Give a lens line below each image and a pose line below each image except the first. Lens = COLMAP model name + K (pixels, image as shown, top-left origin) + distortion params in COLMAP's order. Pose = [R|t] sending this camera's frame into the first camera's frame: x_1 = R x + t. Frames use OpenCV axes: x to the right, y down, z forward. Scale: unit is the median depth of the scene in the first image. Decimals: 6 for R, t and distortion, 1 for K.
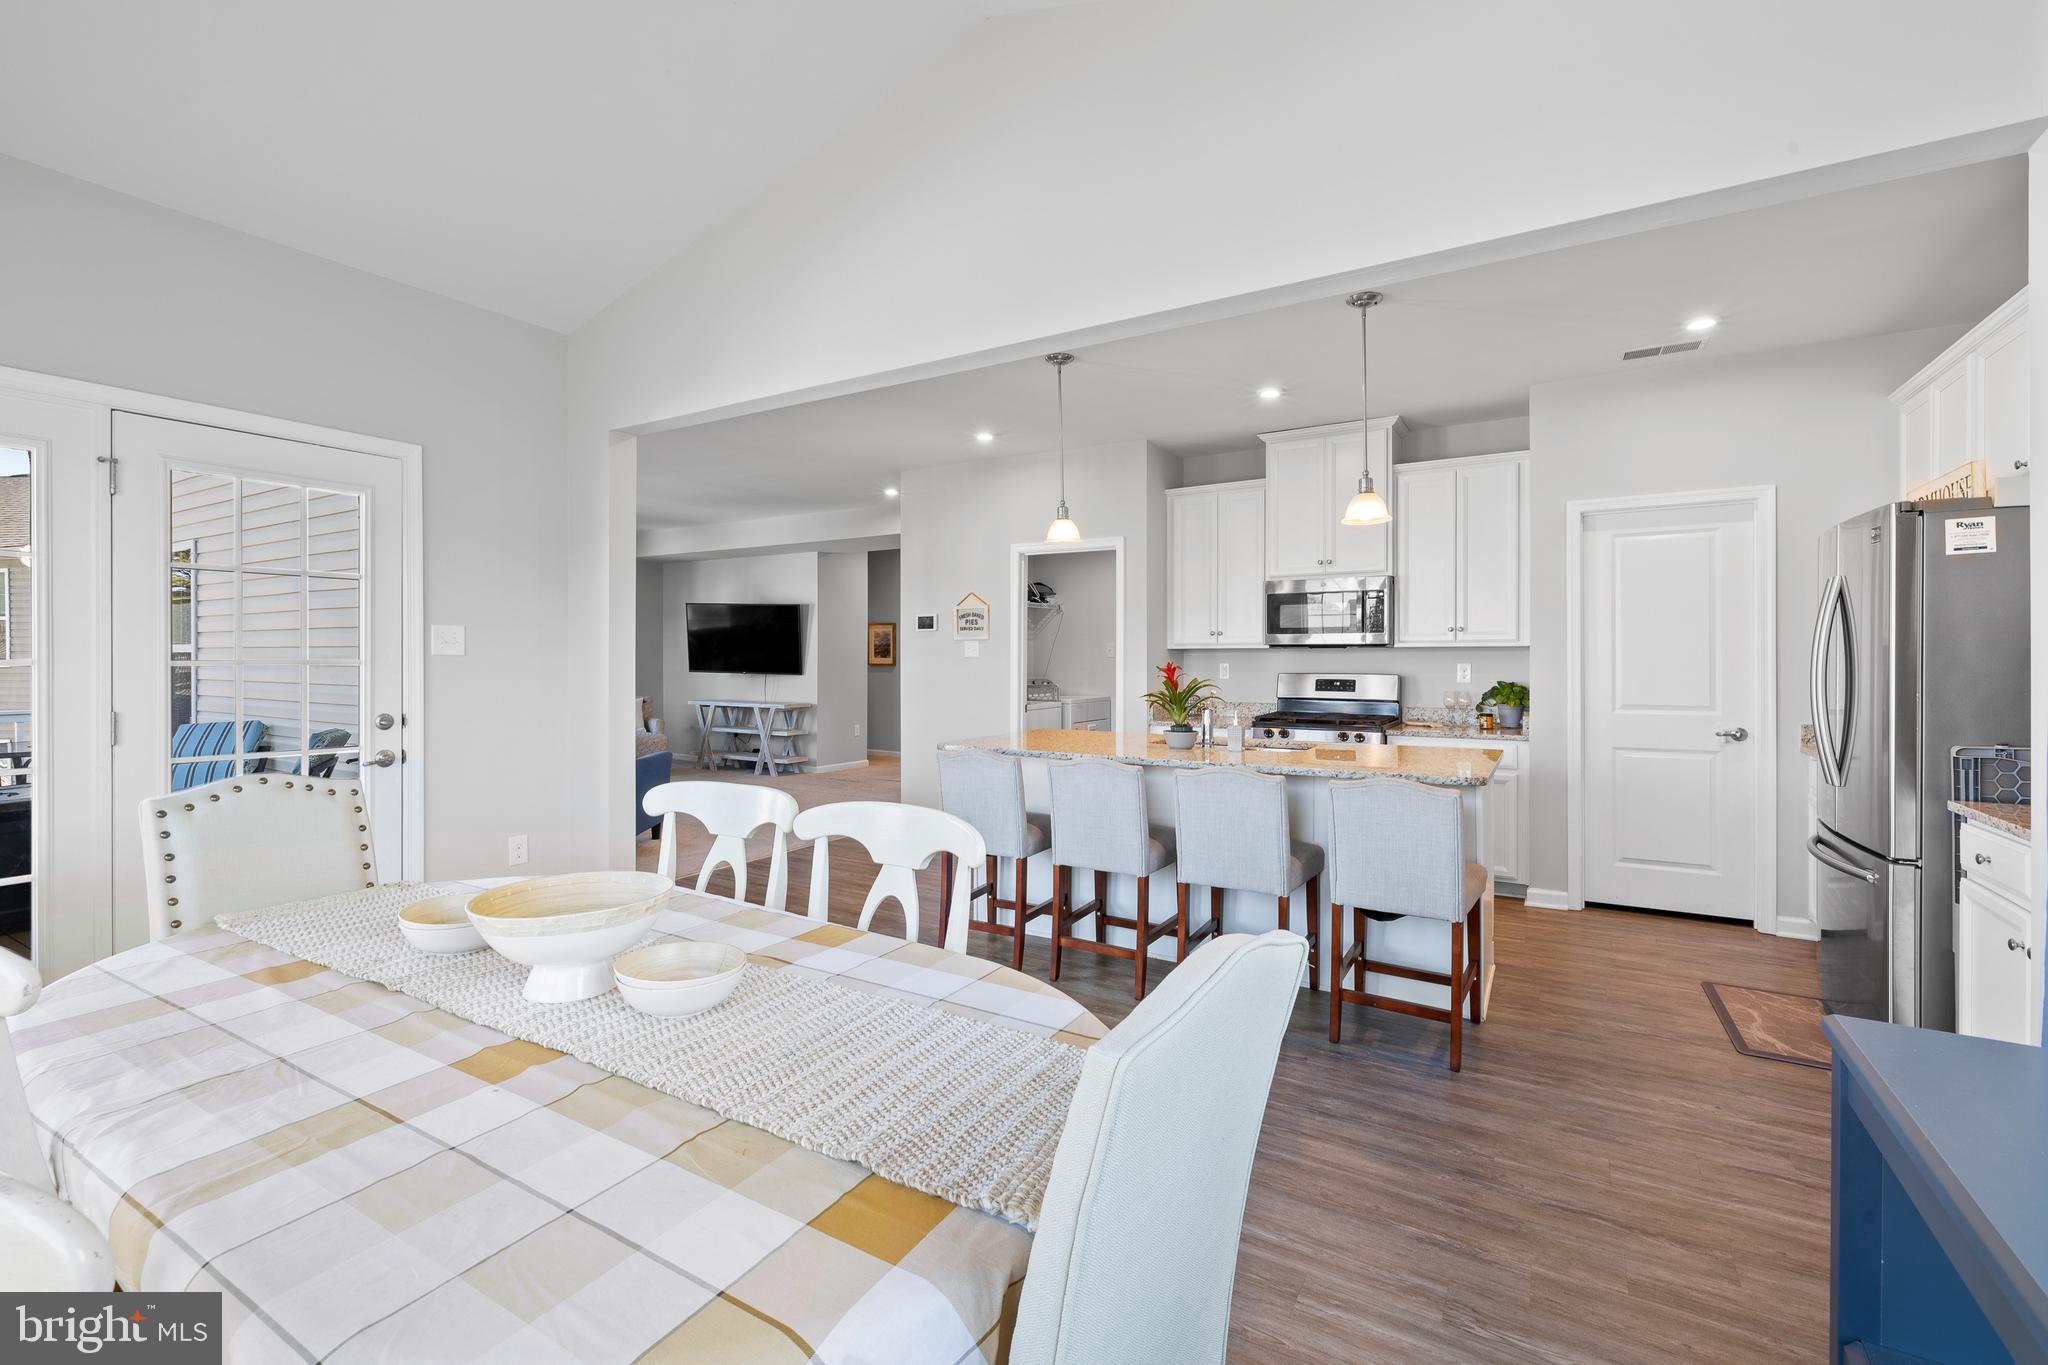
lens RADIAL K [[877.7, 0, 1028.7], [0, 877.7, 661.7], [0, 0, 1]] dist [-0.000866, 0.001972]
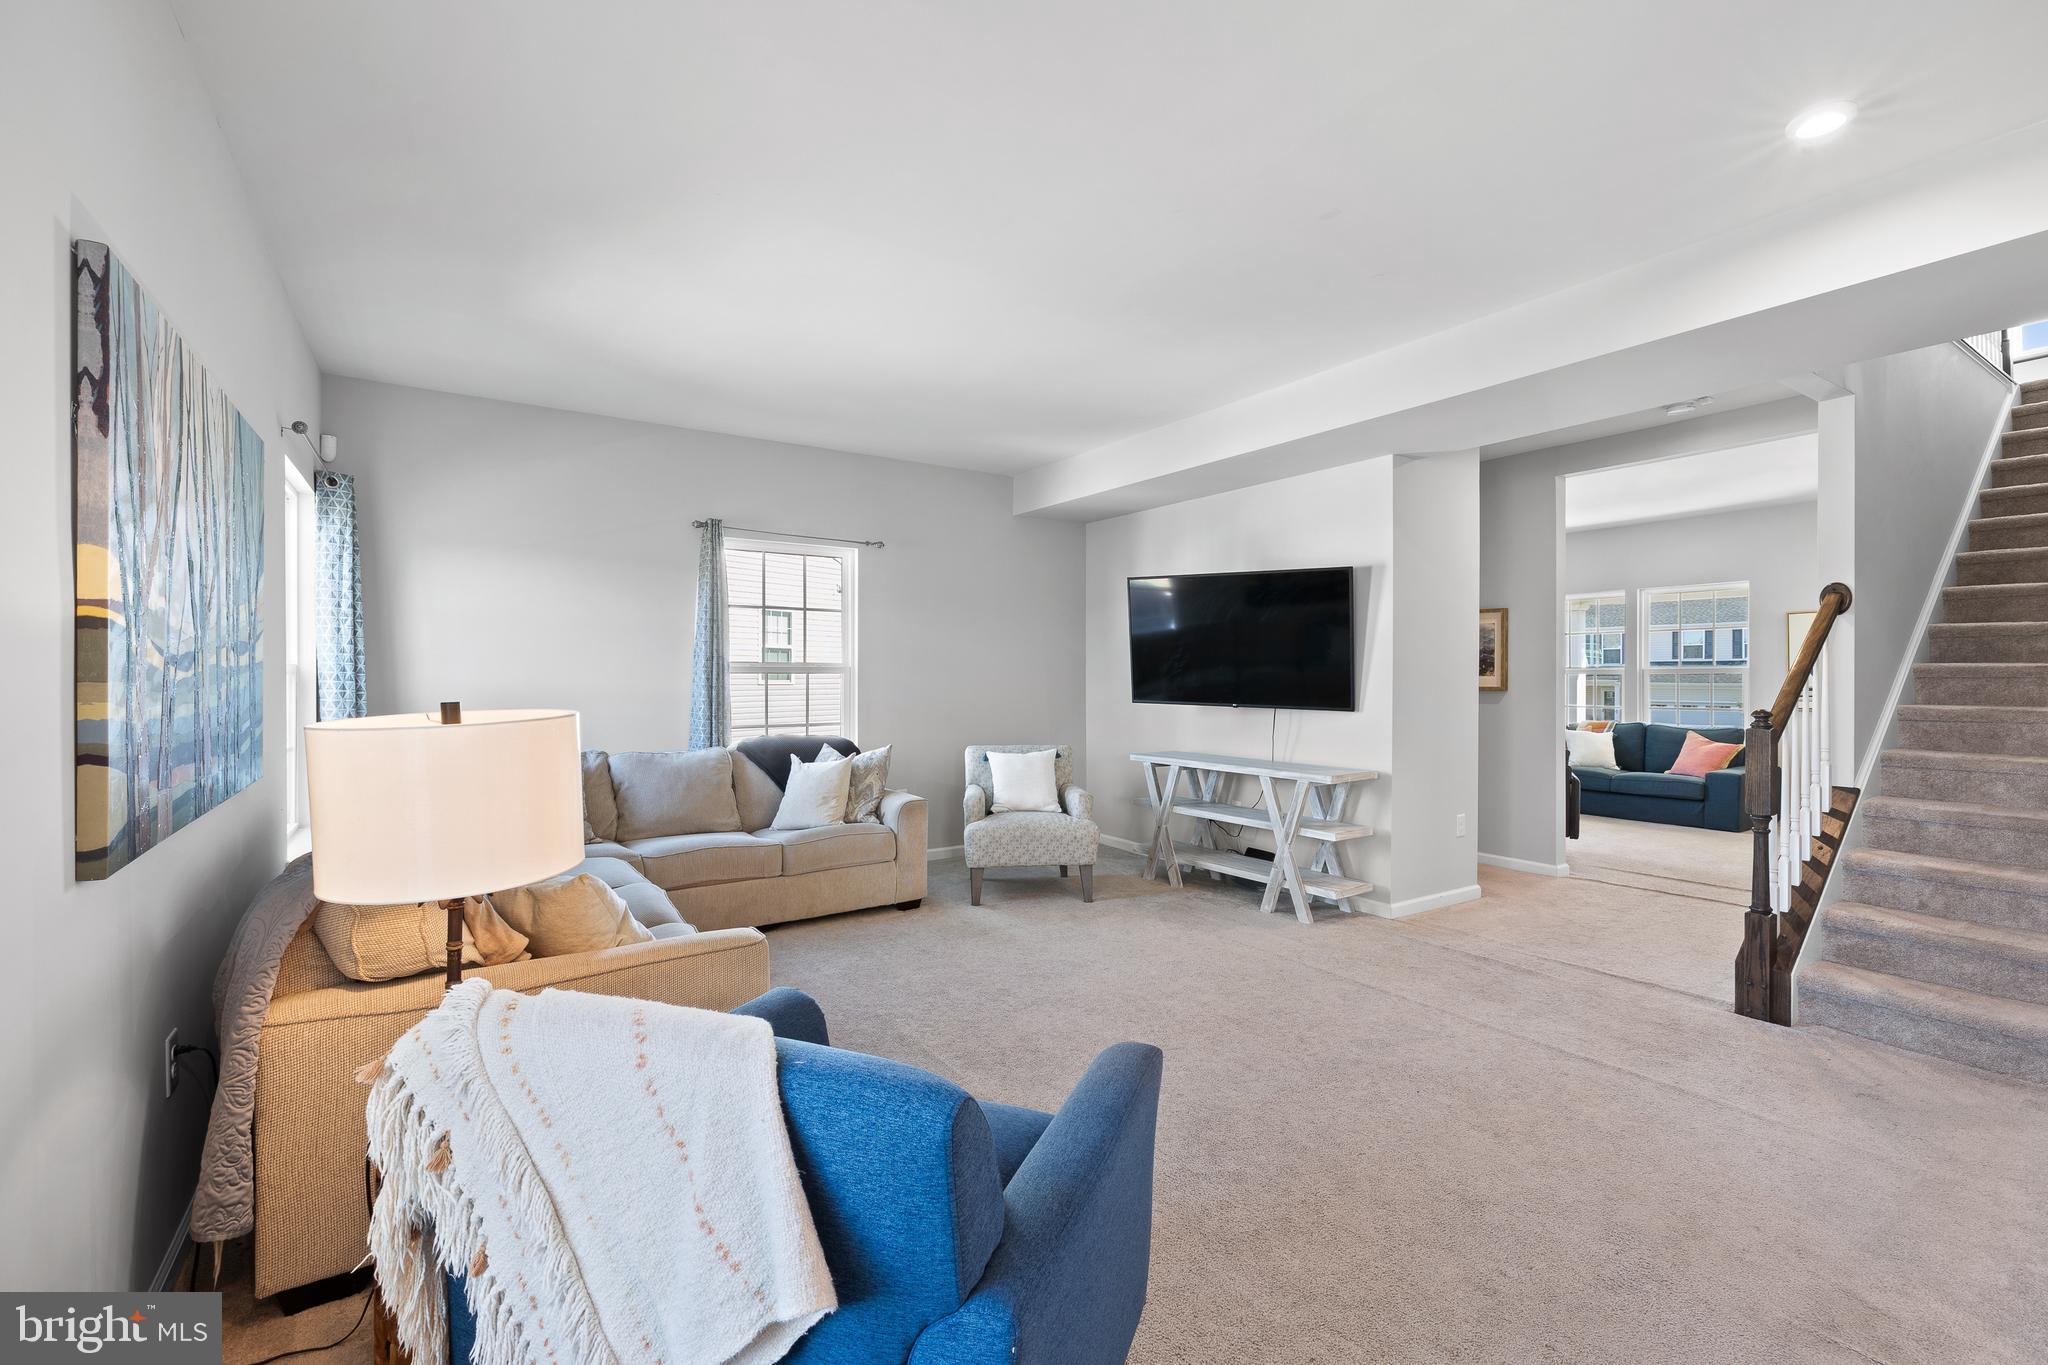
lens RADIAL K [[877.7, 0, 1012.5], [0, 877.7, 680.9], [0, 0, 1]] dist [-0.000866, 0.001972]
pose [[0.903307, -0.001369, -0.428993, -0.407181], [0.002690, 0.999993, 0.002475, -0.006950], [0.428987, -0.003389, 0.903304, 0.878177]]
